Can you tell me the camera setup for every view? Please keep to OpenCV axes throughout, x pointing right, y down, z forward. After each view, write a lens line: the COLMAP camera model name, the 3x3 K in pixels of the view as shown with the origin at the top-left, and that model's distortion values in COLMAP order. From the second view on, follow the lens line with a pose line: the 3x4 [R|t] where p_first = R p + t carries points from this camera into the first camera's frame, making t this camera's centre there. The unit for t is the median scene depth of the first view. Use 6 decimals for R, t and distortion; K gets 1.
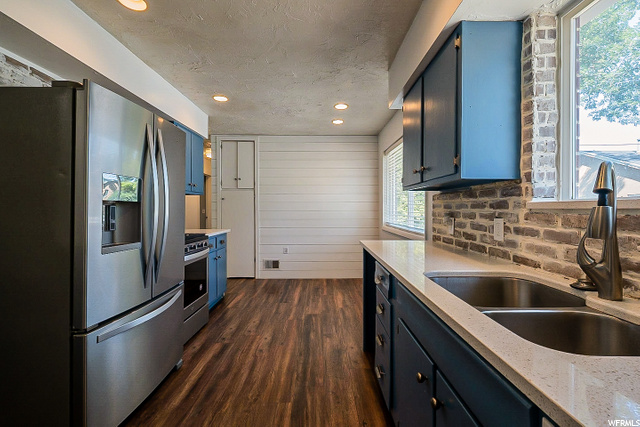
lens RADIAL K [[283.9, 0, 321.6], [0, 283.9, 208.7], [0, 0, 1]] dist [0.001231, -0.000256]
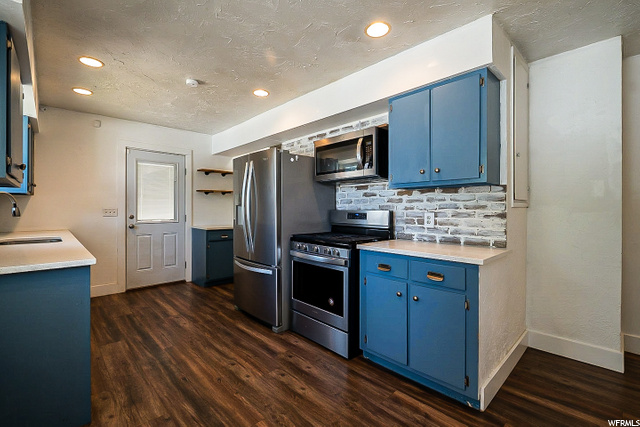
lens RADIAL K [[288.7, 0, 321.2], [0, 288.7, 208.7], [0, 0, 1]] dist [-0.002302, -0.001048]
pose [[-0.727231, -0.001910, -0.686391, 0.262765], [-0.002156, 0.999998, -0.000498, 0.000787], [0.686390, 0.001117, -0.727233, 2.258605]]
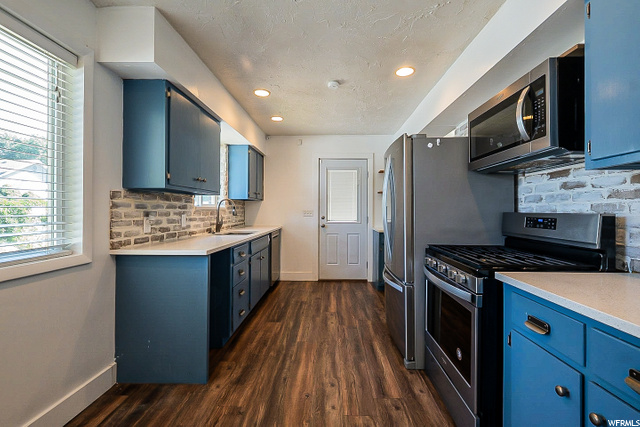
lens RADIAL K [[283.9, 0, 321.6], [0, 283.9, 208.7], [0, 0, 1]] dist [0.001231, -0.000256]
pose [[-0.999373, -0.005482, 0.034968, -0.250292], [-0.005705, 0.999964, -0.006282, 0.003500], [-0.034932, -0.006478, -0.999369, 2.193247]]
